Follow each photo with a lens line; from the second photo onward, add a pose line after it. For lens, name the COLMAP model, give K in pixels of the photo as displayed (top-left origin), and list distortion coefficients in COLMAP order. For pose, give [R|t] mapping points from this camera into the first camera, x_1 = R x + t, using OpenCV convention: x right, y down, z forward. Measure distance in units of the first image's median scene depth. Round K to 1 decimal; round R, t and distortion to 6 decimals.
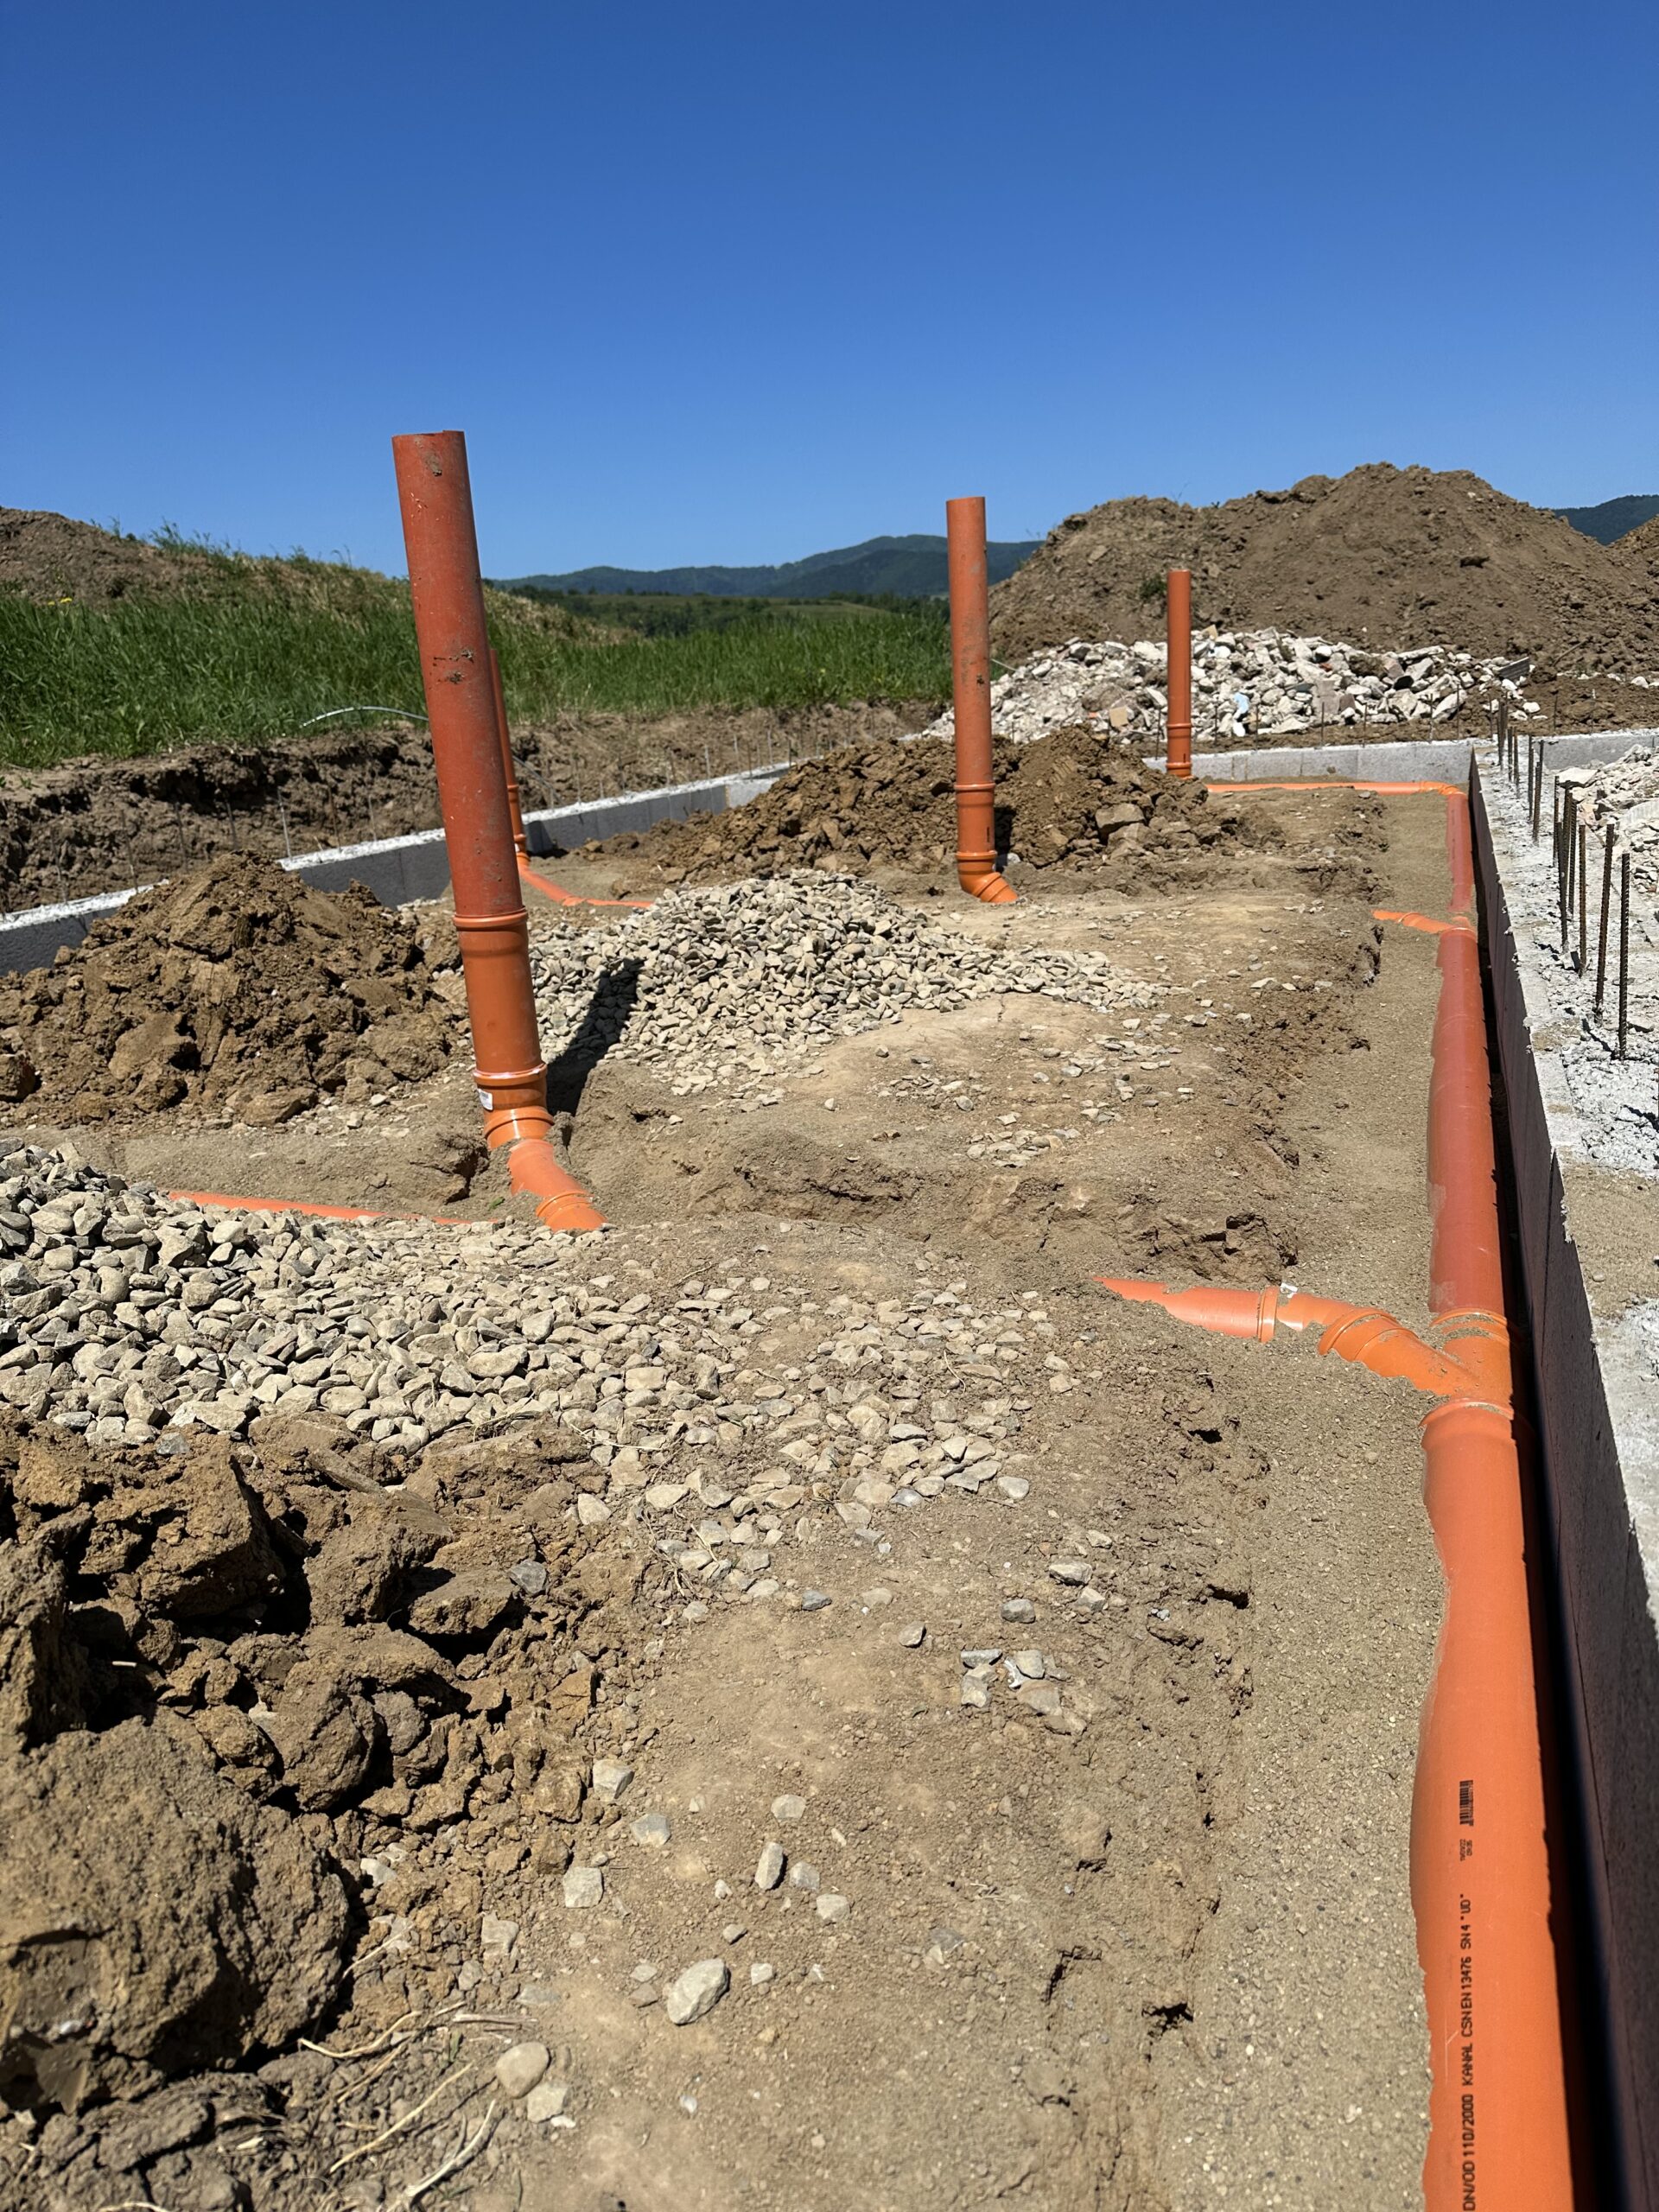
lens RADIAL K [[1581.5, 0, 829.5], [0, 1581.5, 1106.0], [0, 0, 1]] dist [0.194014, -0.450411]
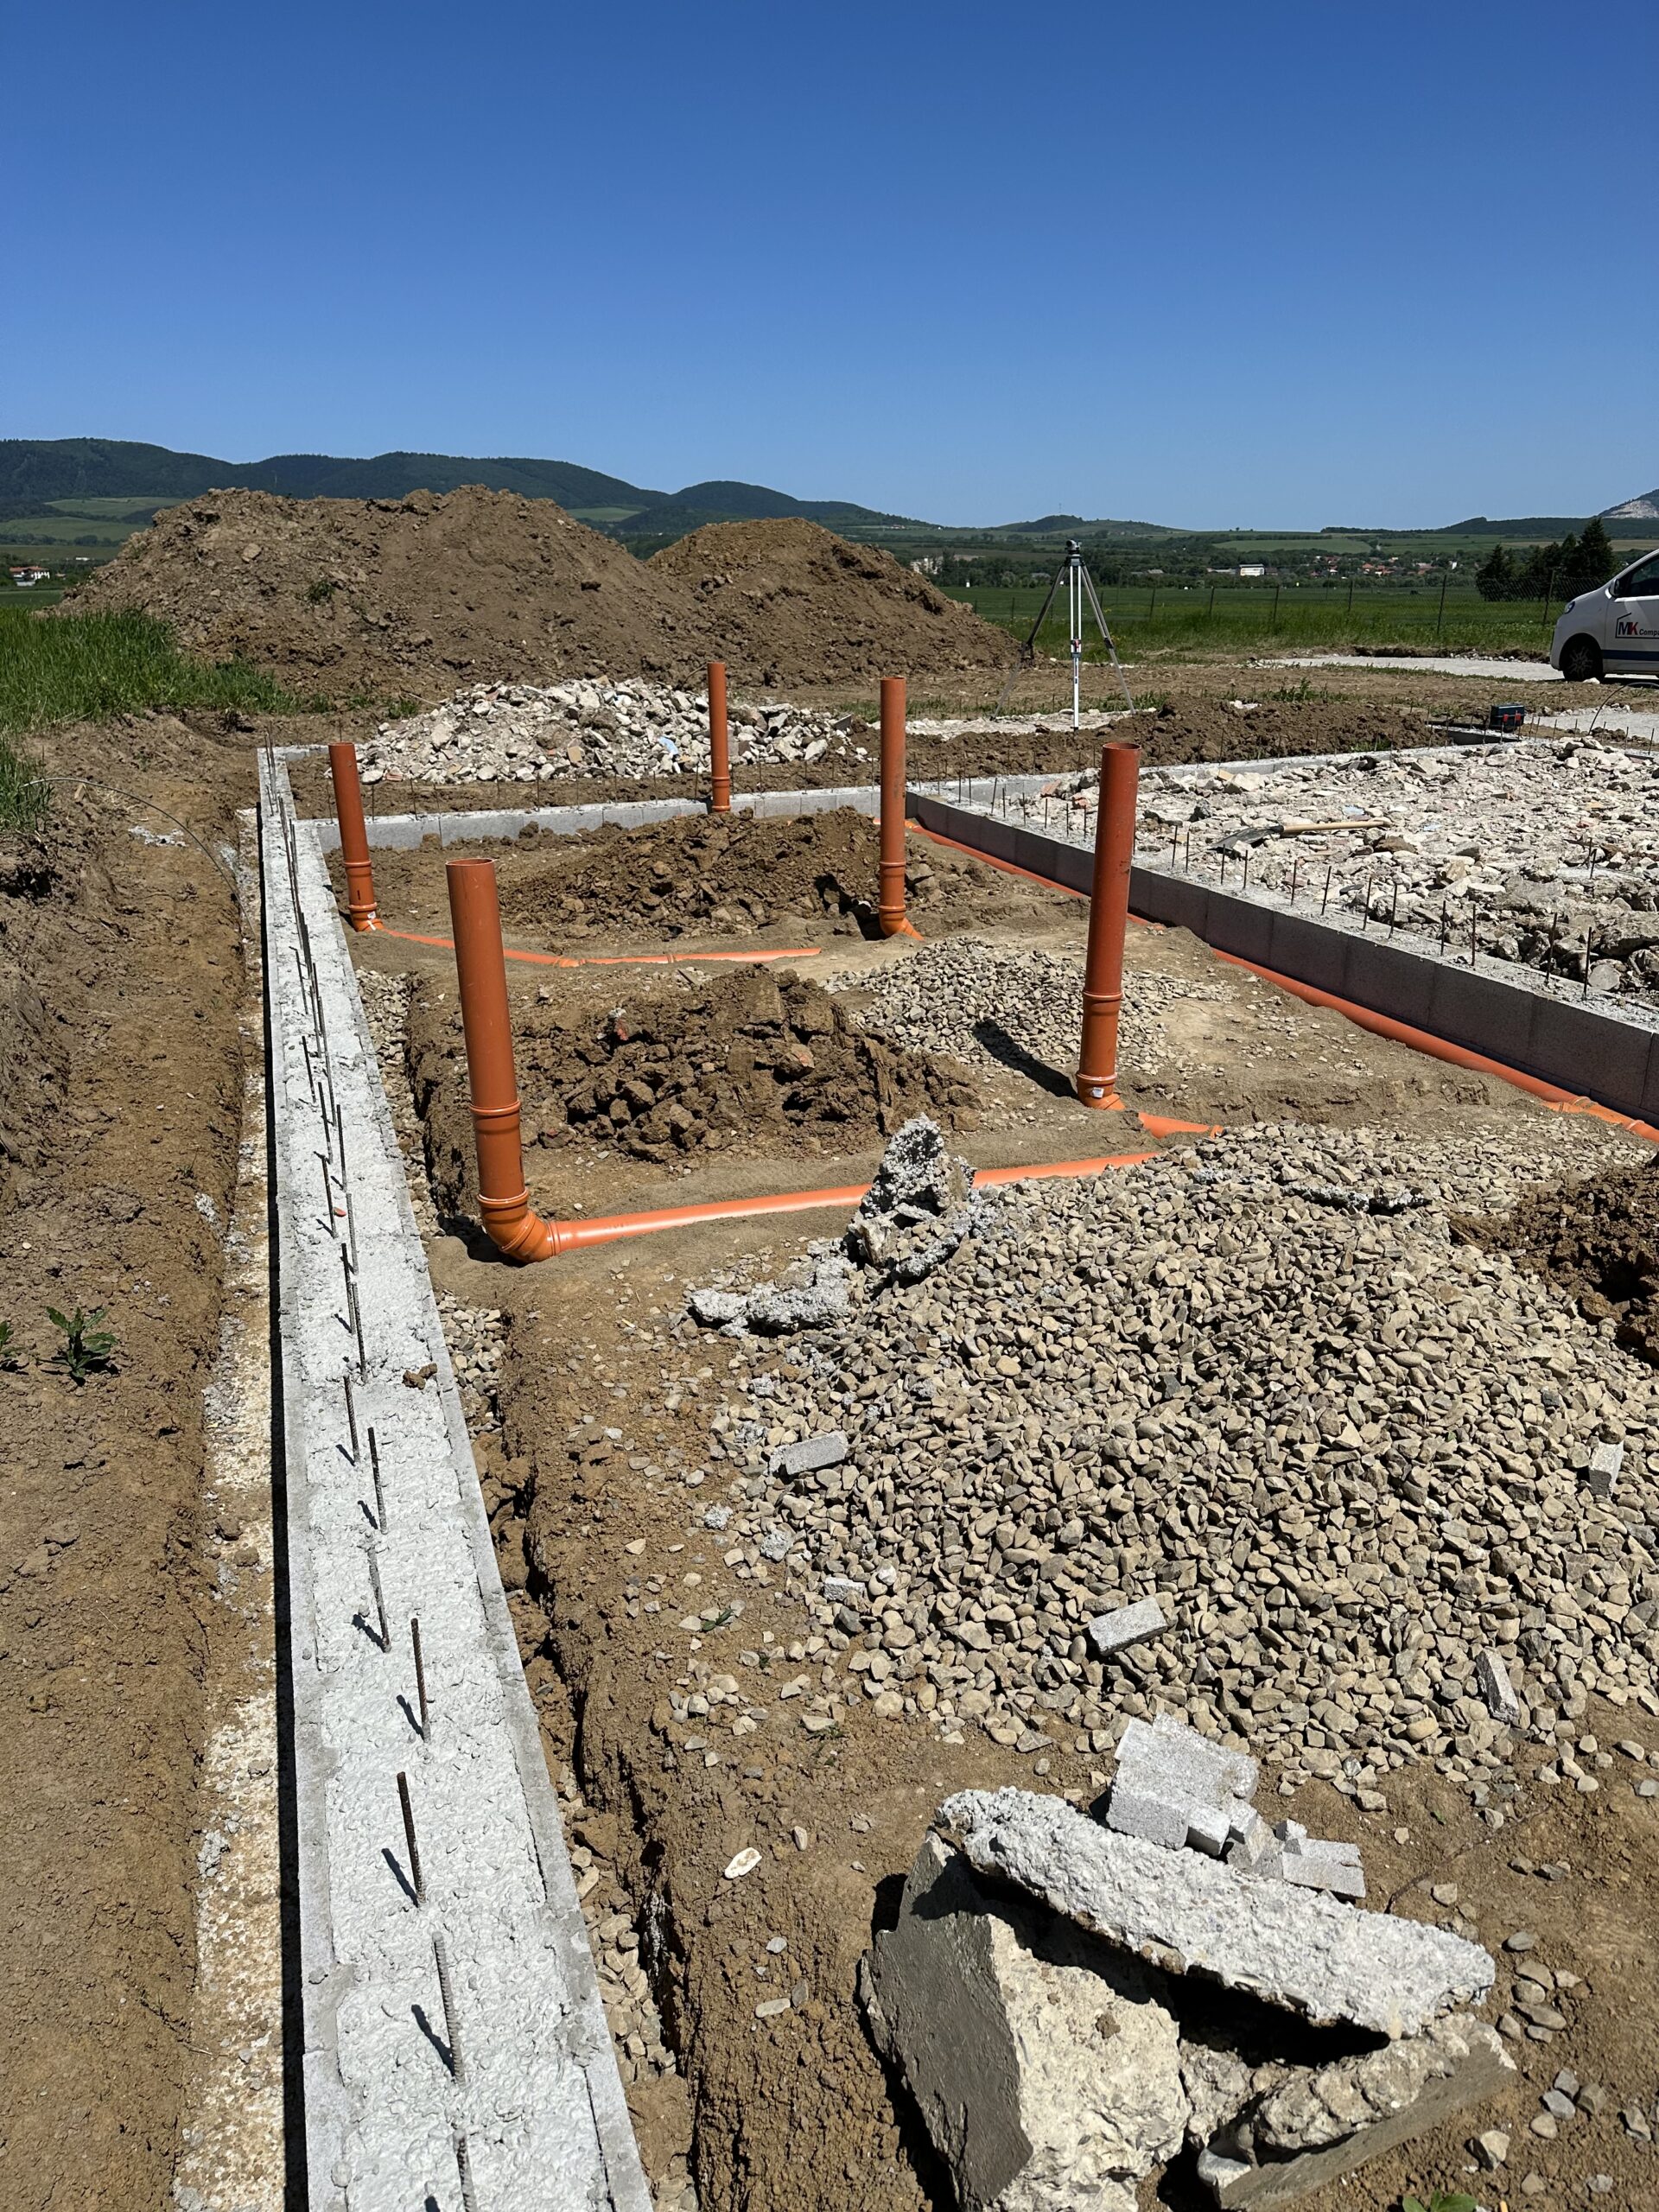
lens RADIAL K [[1566.3, 0, 878.1], [0, 1566.3, 1106.4], [0, 0, 1]] dist [0.186950, -0.364010]
pose [[0.756317, -0.157098, 0.635063, -0.746493], [0.134328, 0.987347, 0.084269, -0.083144], [-0.640266, 0.021572, 0.767850, -0.104945]]
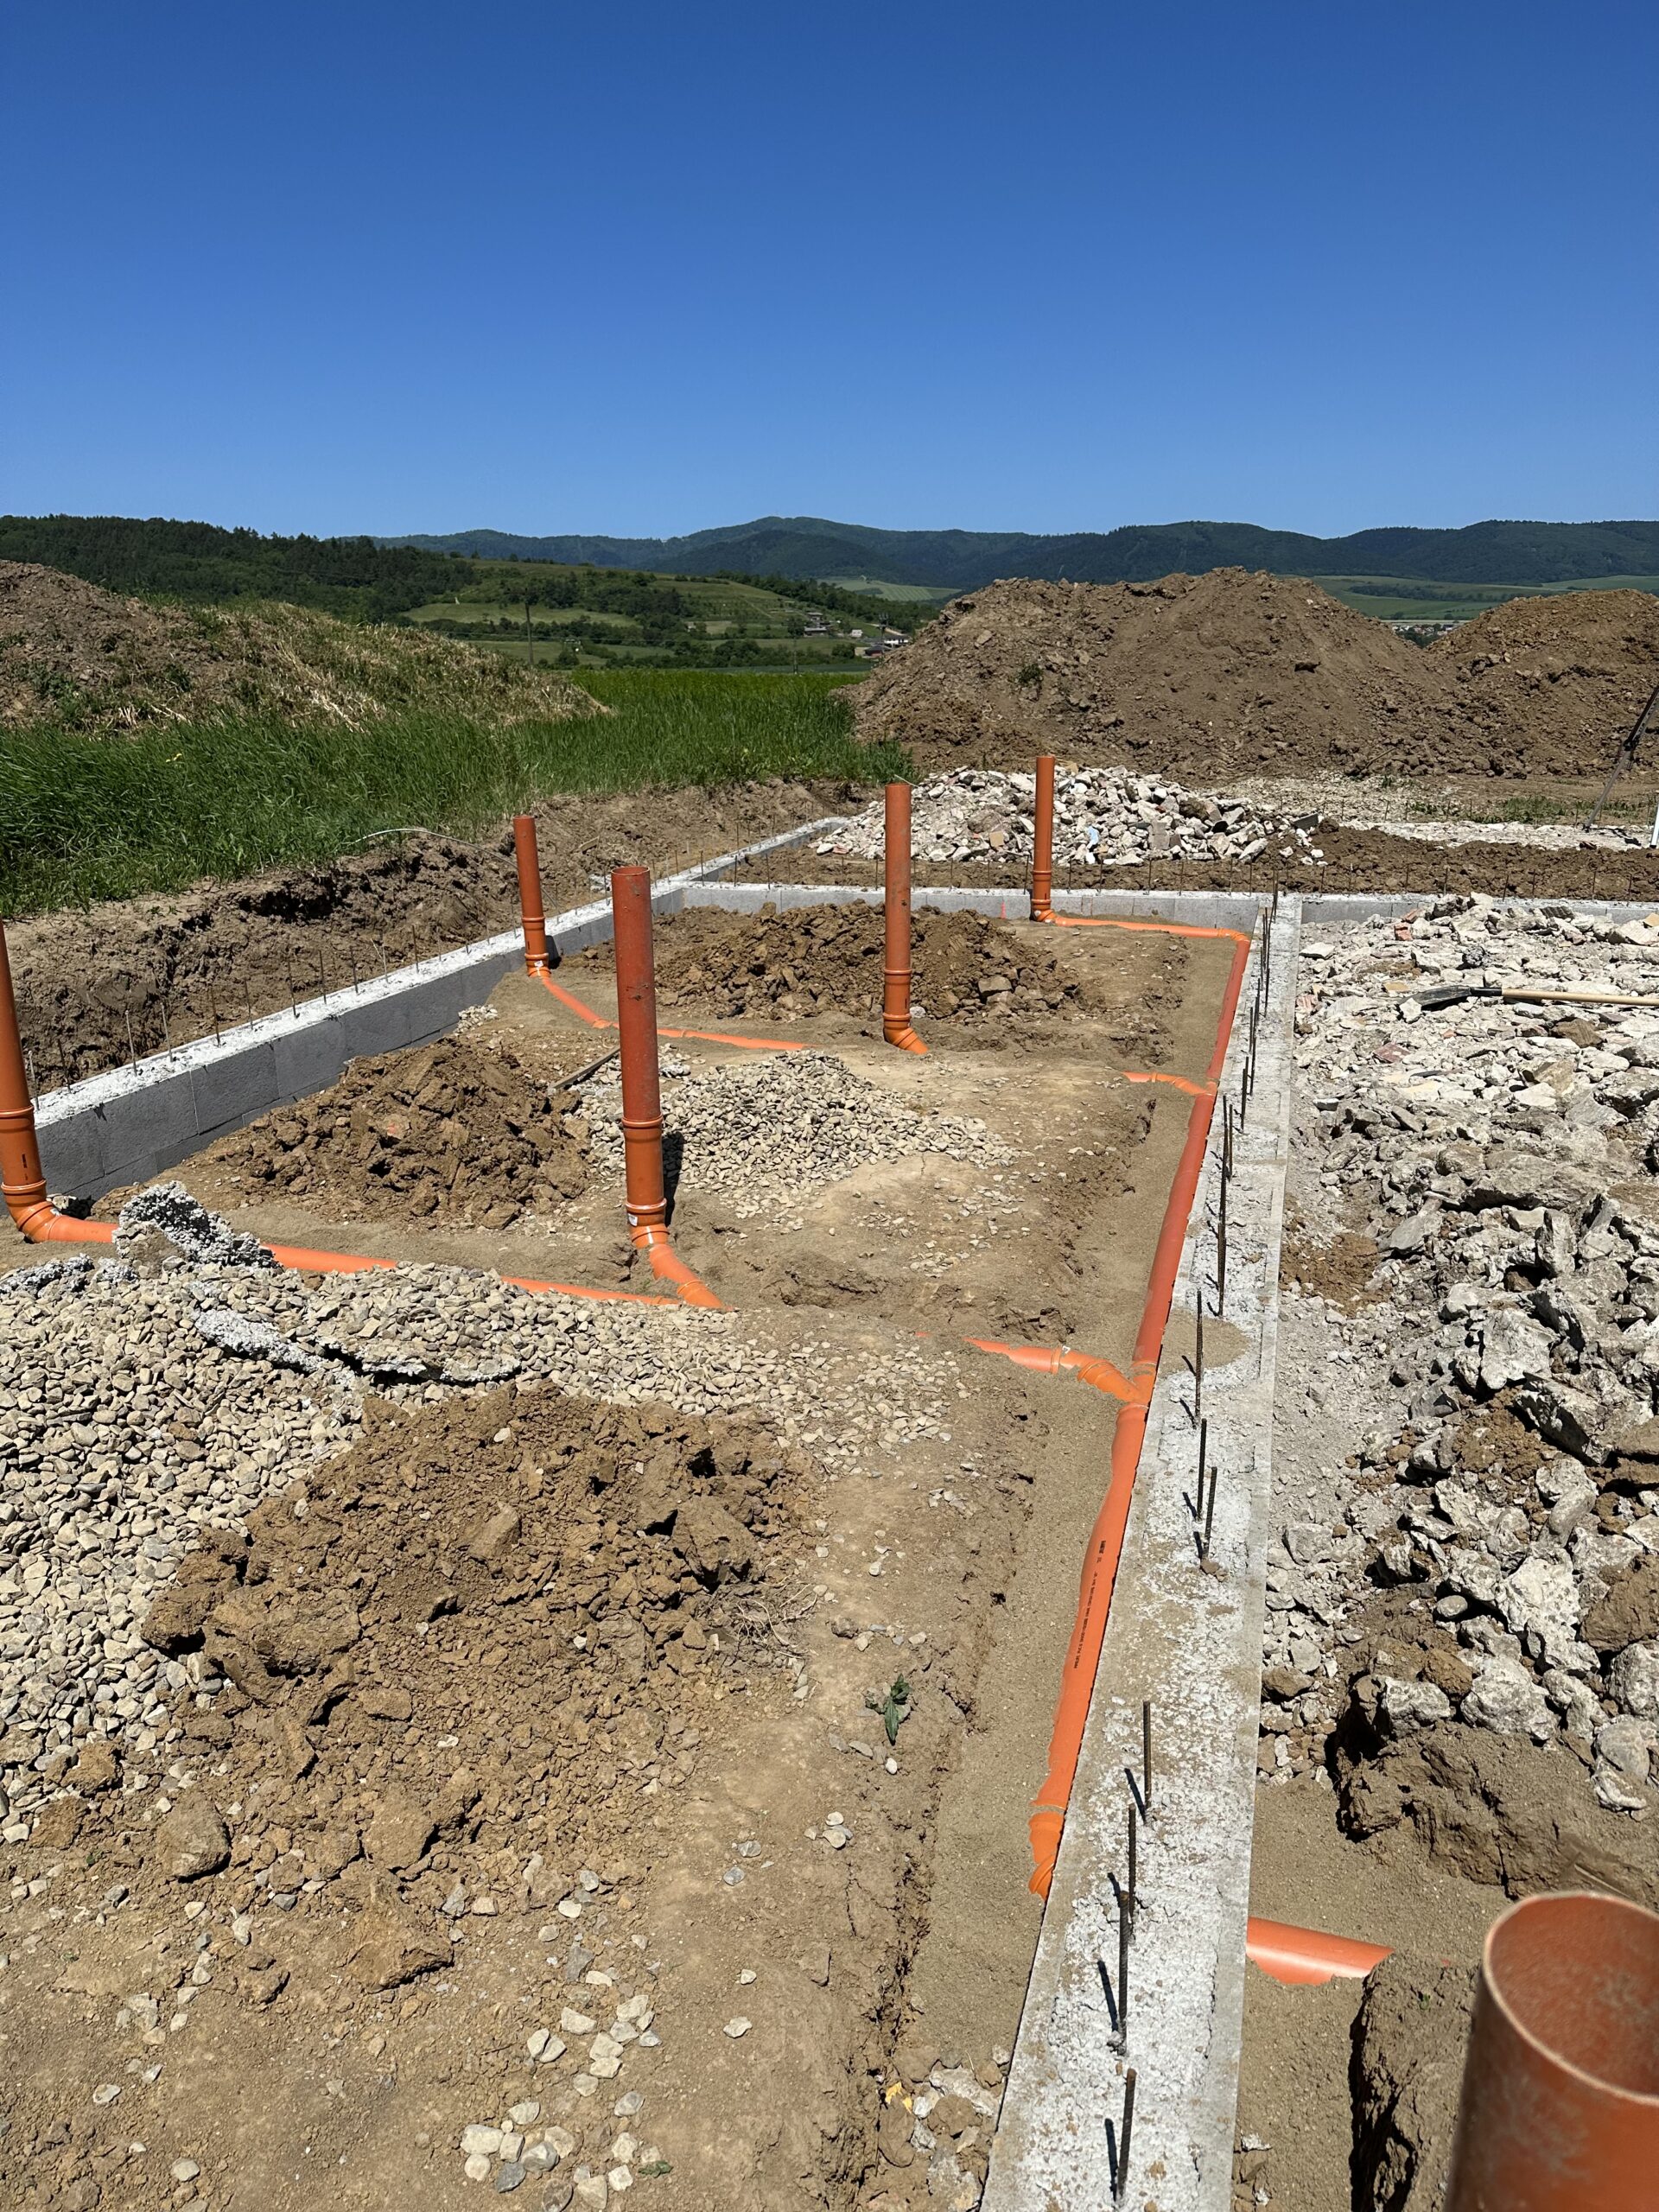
lens RADIAL K [[1581.5, 0, 829.5], [0, 1581.5, 1106.0], [0, 0, 1]] dist [0.194014, -0.450411]
pose [[0.996119, 0.032329, 0.081858, -0.071071], [-0.033321, 0.999387, 0.010773, -0.074929], [-0.081460, -0.013458, 0.996586, -0.365482]]
